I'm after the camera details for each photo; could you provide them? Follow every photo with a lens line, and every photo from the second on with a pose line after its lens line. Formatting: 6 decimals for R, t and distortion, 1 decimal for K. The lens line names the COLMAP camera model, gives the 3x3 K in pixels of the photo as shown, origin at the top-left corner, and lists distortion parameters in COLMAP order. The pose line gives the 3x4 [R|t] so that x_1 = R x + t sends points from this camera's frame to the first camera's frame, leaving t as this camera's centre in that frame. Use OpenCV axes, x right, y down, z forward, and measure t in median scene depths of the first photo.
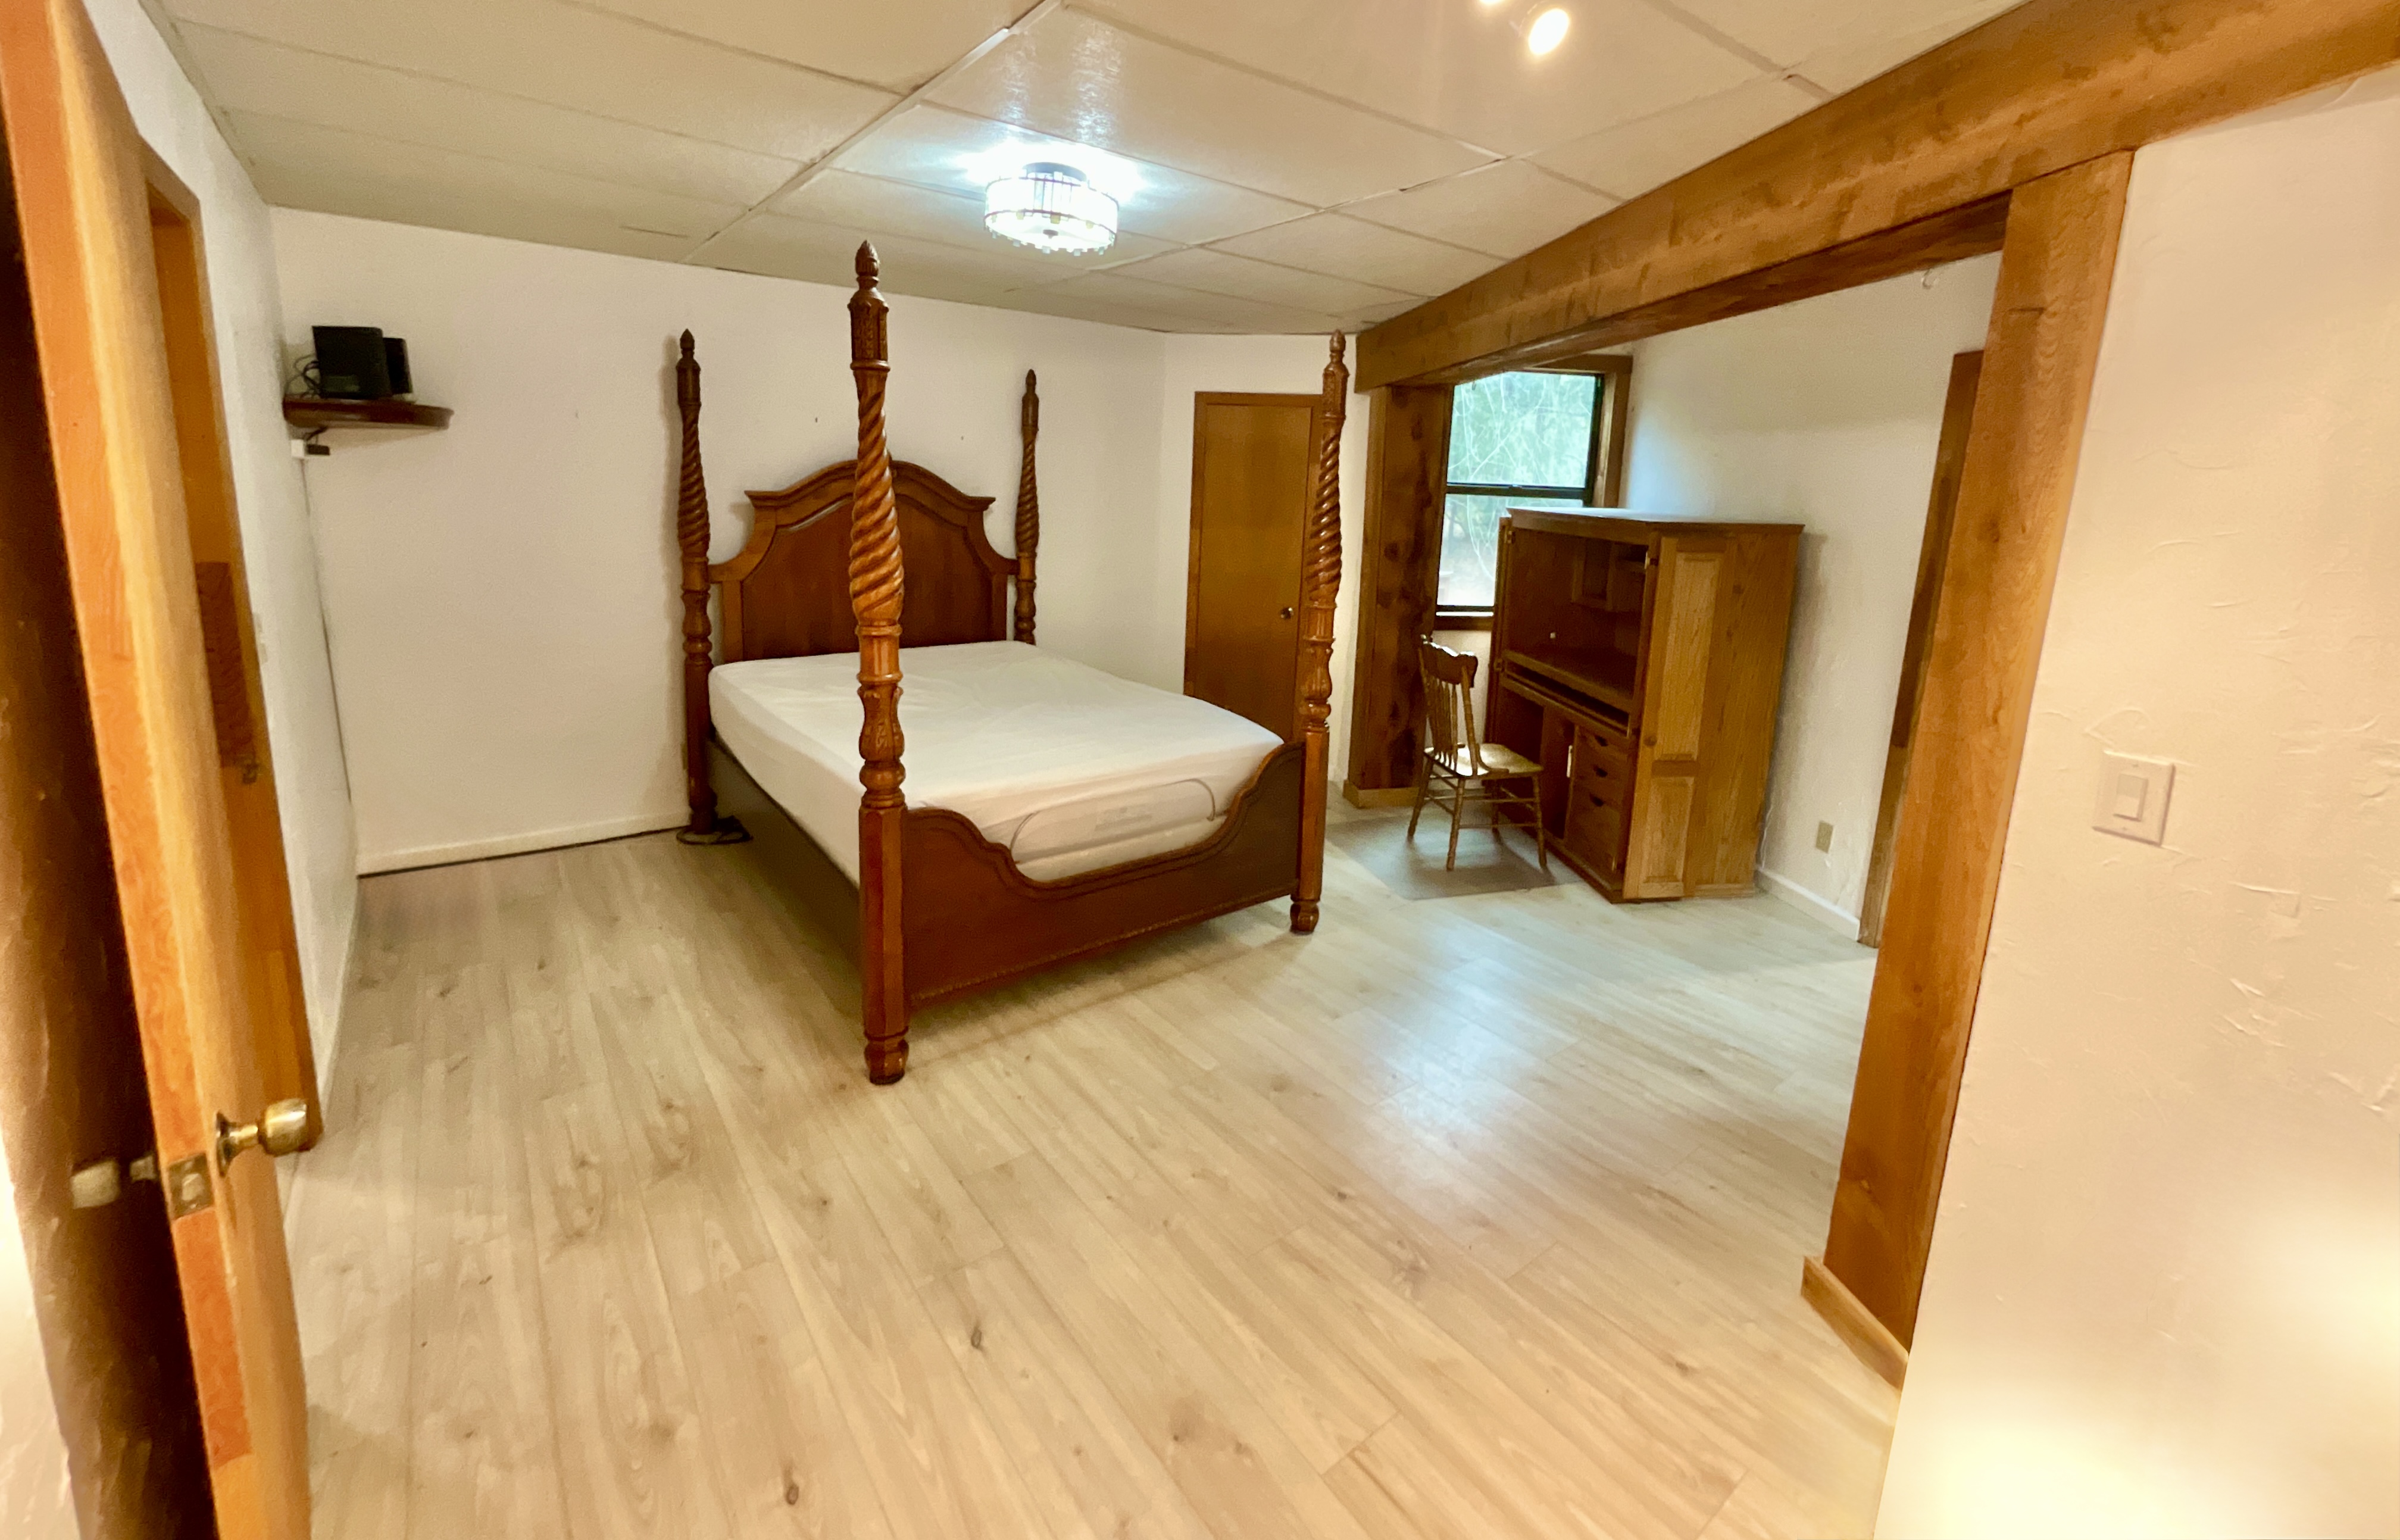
lens RADIAL K [[981.9, 0, 1200.0], [0, 981.9, 770.0], [0, 0, 1]] dist [-0.000280, 0.000000]
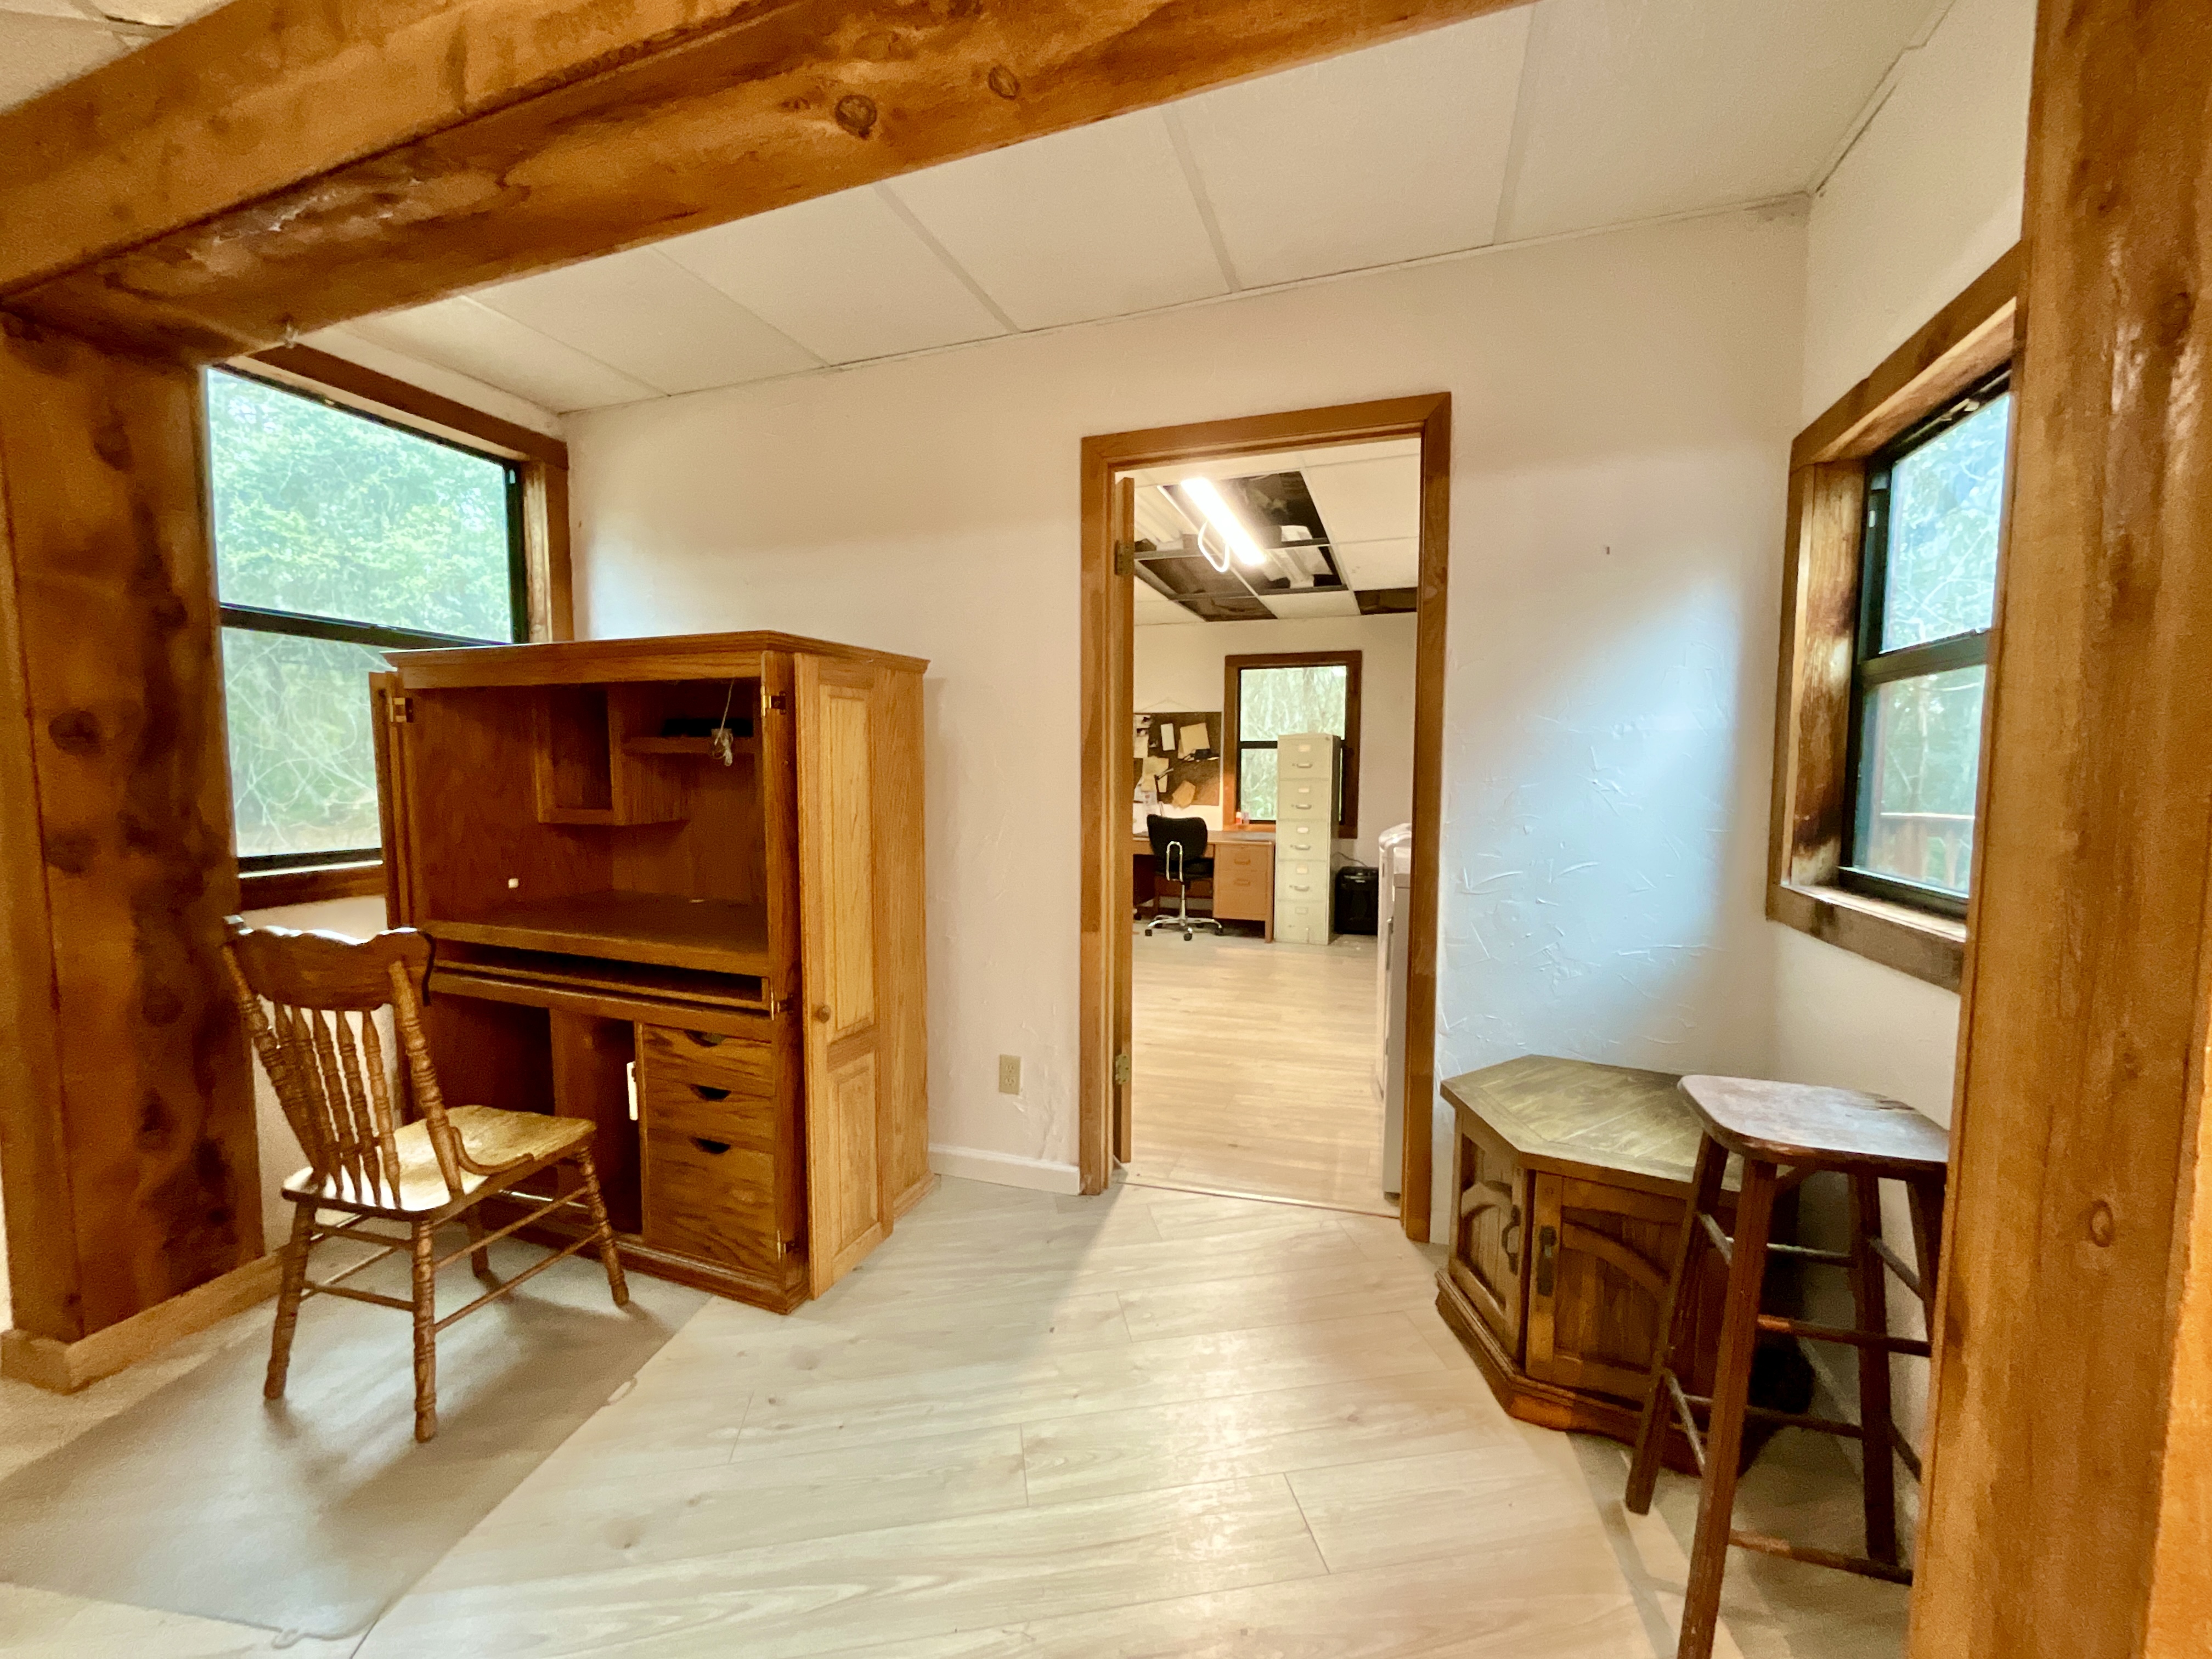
lens RADIAL K [[883.2, 0, 1086.2], [0, 883.2, 816.9], [0, 0, 1]] dist [-0.003105, -0.000166]
pose [[0.477953, -0.077588, 0.874952, 0.078483], [0.271065, 0.960504, -0.062898, -0.056195], [-0.835514, 0.267231, 0.480107, 0.509032]]
